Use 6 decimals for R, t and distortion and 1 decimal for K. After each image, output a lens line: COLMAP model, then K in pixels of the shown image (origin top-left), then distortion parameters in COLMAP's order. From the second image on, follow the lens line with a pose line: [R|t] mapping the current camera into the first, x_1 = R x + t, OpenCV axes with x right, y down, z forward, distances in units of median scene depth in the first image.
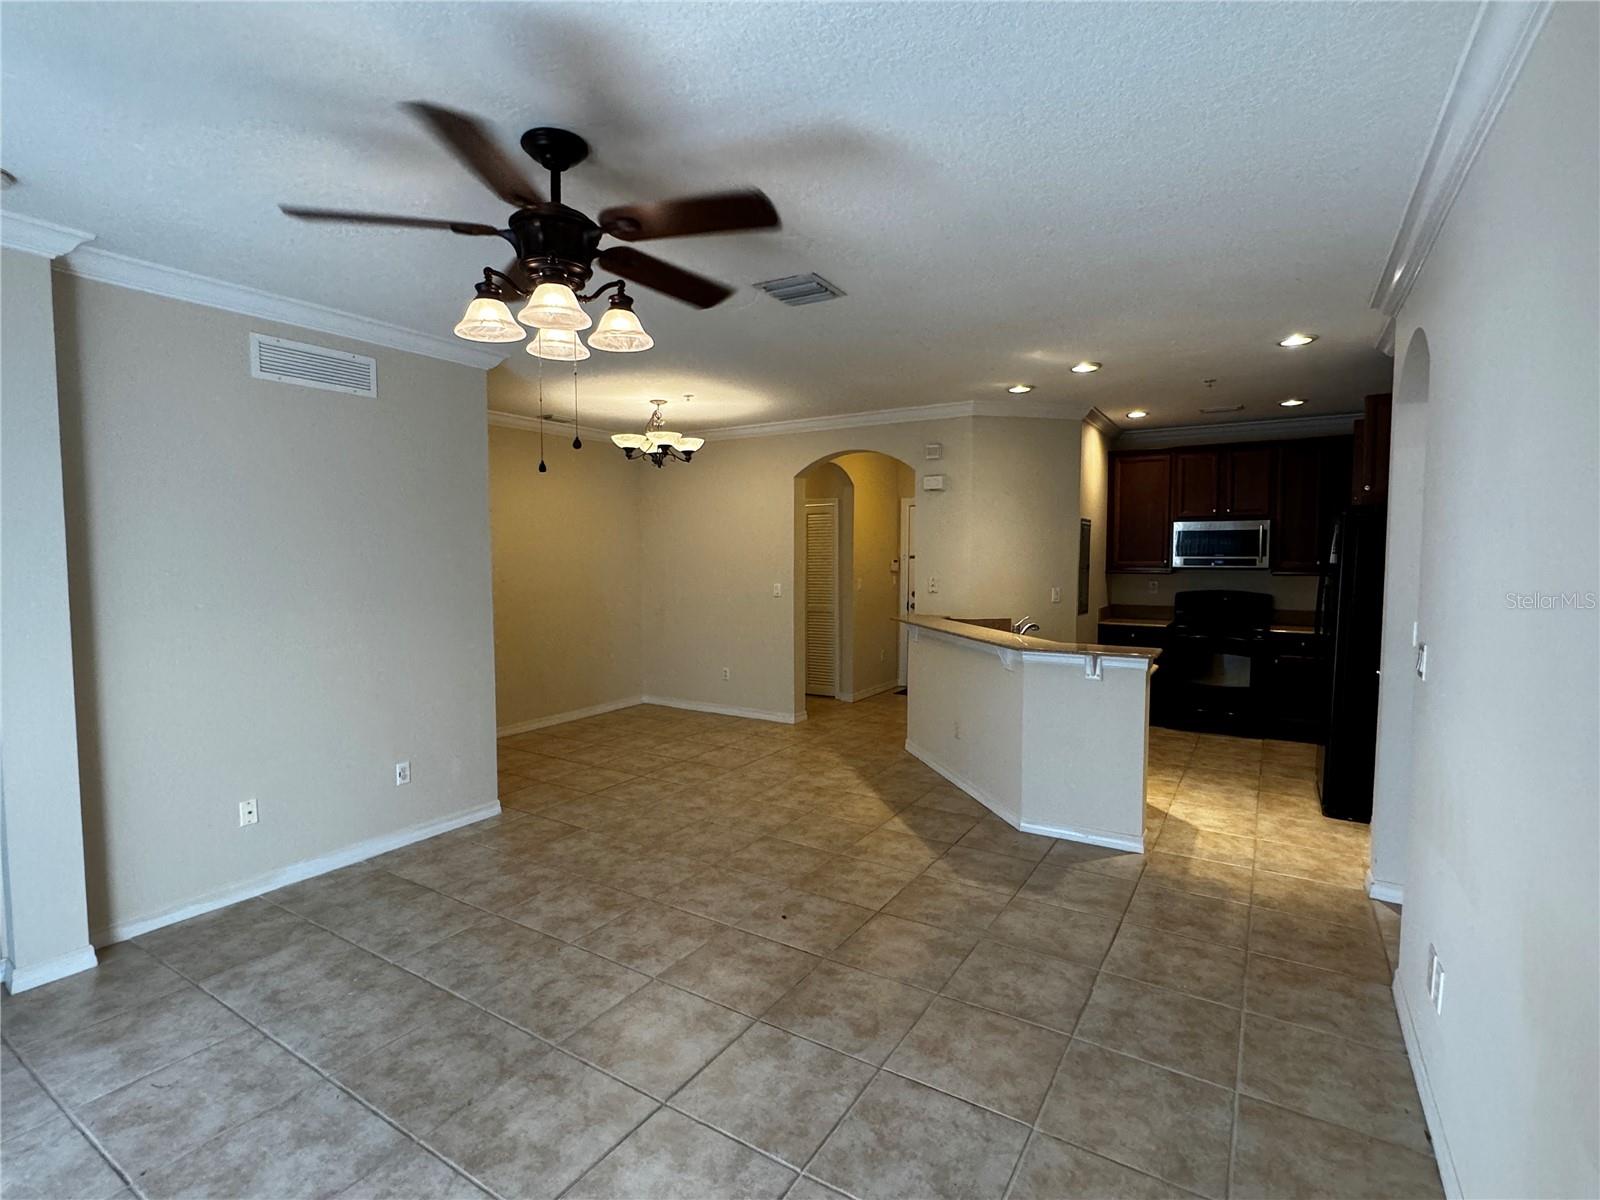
lens RADIAL K [[765.4, 0, 797.0], [0, 765.4, 600.3], [0, 0, 1]] dist [-0.002966, 0.000148]
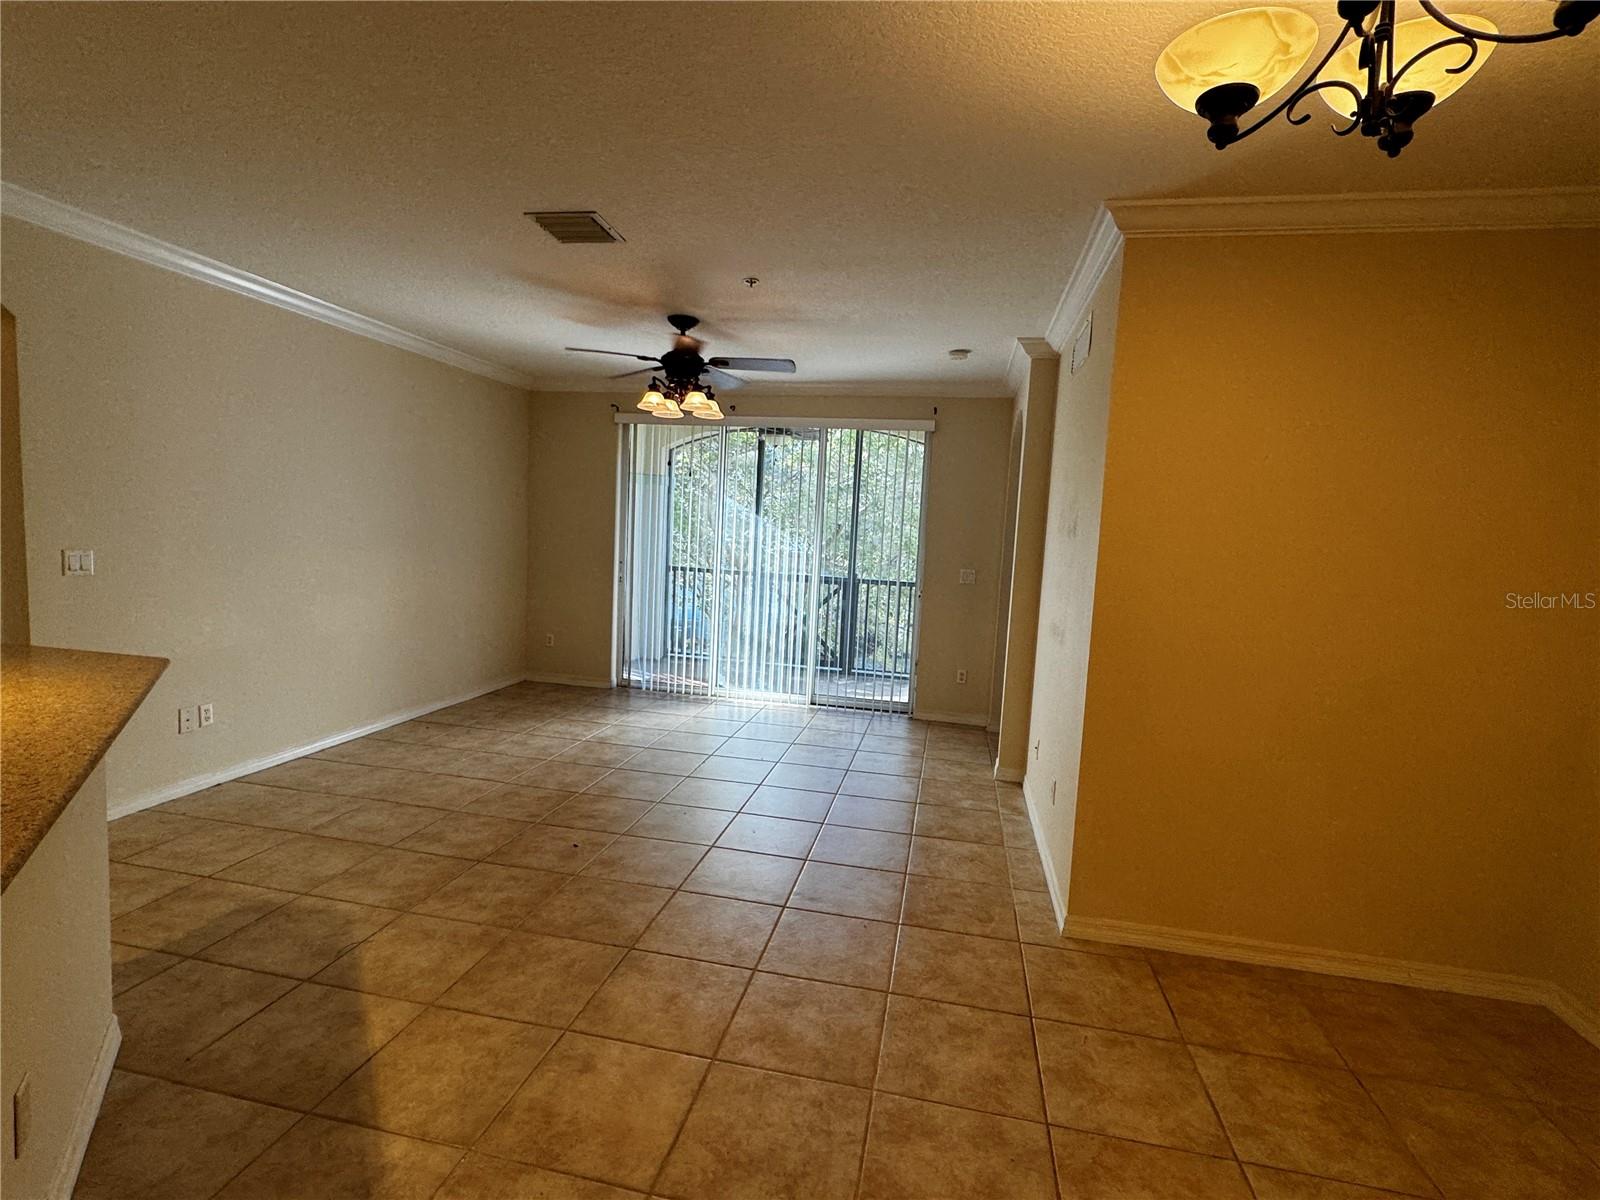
lens RADIAL K [[765.4, 0, 797.8], [0, 765.4, 598.7], [0, 0, 1]] dist [-0.002966, 0.000148]
pose [[-0.936176, -0.014879, -0.351216, 0.056015], [-0.071831, 0.986120, 0.149690, -0.087680], [0.344114, 0.165365, -0.924251, 1.543330]]
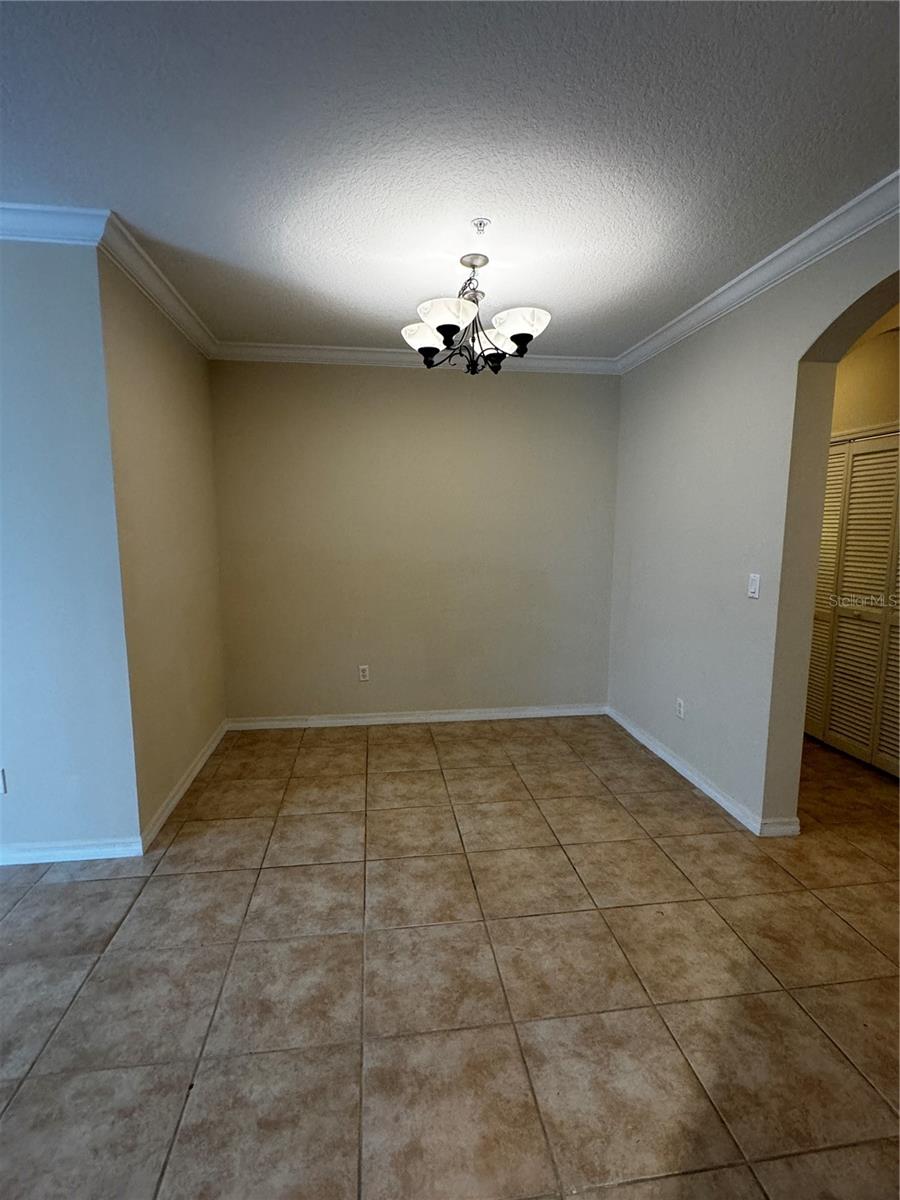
lens RADIAL K [[574.0, 0, 447.7], [0, 574.0, 599.1], [0, 0, 1]] dist [-0.002966, 0.000148]
pose [[0.640175, 0.104480, -0.761091, 0.229949], [-0.051823, 0.994325, 0.092907, -0.048880], [0.766479, -0.020035, 0.641957, 0.912269]]
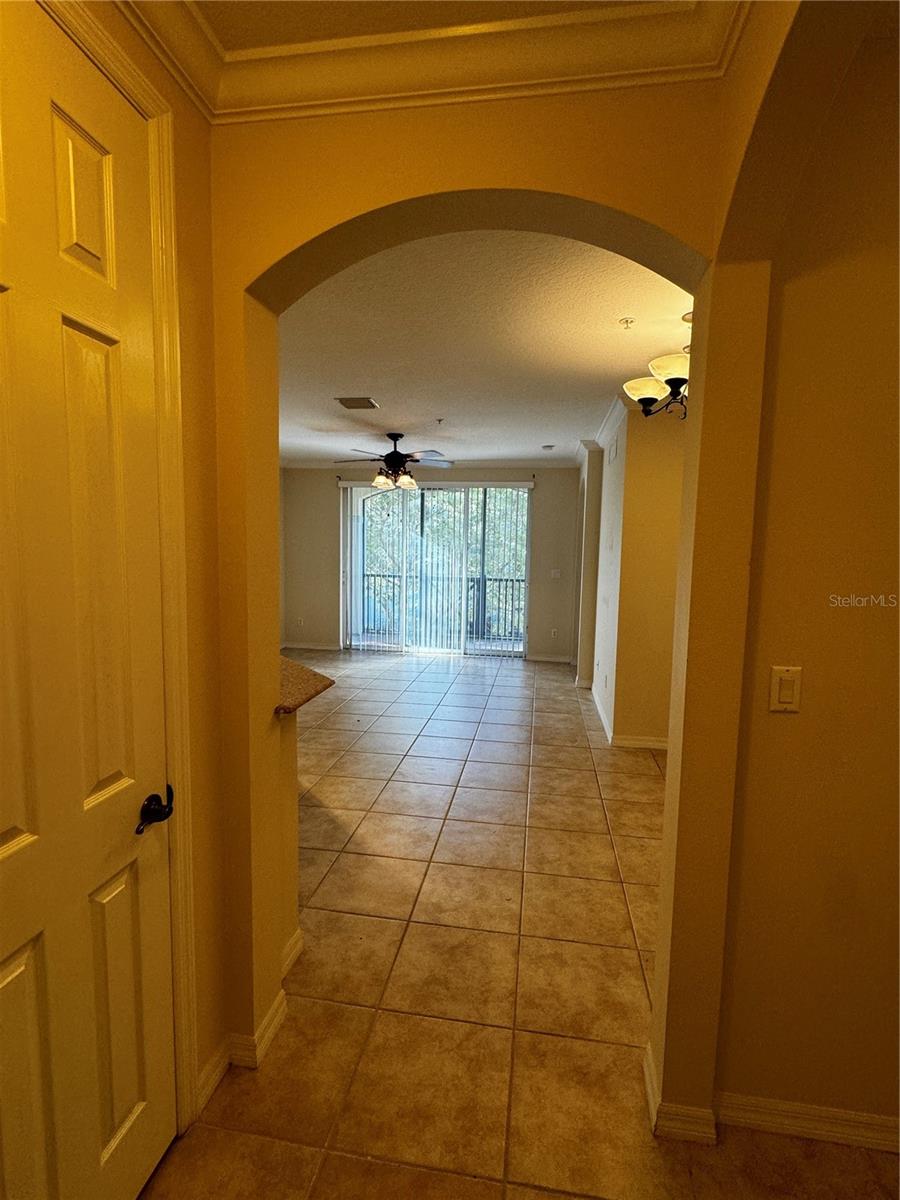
lens RADIAL K [[574.0, 0, 446.8], [0, 574.0, 599.6], [0, 0, 1]] dist [-0.002966, 0.000148]
pose [[-0.922739, 0.019462, -0.384933, 0.266068], [-0.042835, 0.987359, 0.152602, -0.117300], [0.383037, 0.157301, -0.910241, 1.841525]]
